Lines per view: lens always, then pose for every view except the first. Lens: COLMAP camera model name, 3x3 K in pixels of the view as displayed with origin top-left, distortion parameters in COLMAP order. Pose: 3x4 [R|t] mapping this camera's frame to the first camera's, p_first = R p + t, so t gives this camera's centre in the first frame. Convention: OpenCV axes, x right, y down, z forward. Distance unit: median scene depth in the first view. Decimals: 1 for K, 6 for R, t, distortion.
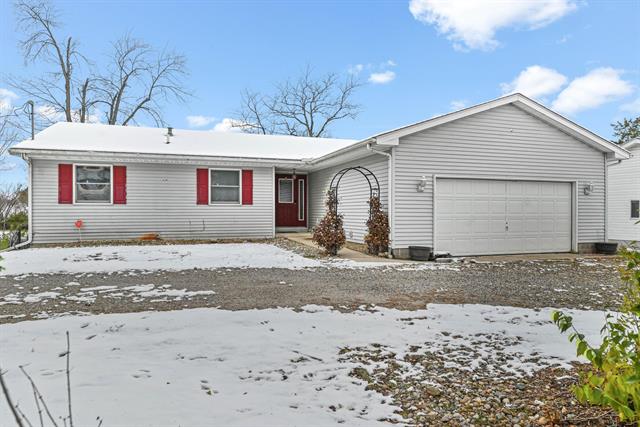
lens RADIAL K [[434.4, 0, 320.0], [0, 434.4, 213.5], [0, 0, 1]] dist [0.027066, 0.000974]
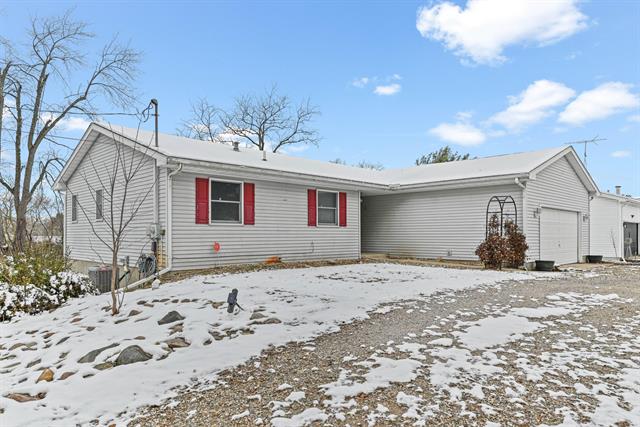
lens RADIAL K [[441.0, 0, 320.3], [0, 441.0, 234.9], [0, 0, 1]] dist [0.022331, 0.000162]
pose [[0.892631, -0.000985, 0.450786, -0.736734], [0.004277, 0.999971, -0.006284, 0.005635], [-0.450767, 0.007537, 0.892610, 0.113395]]
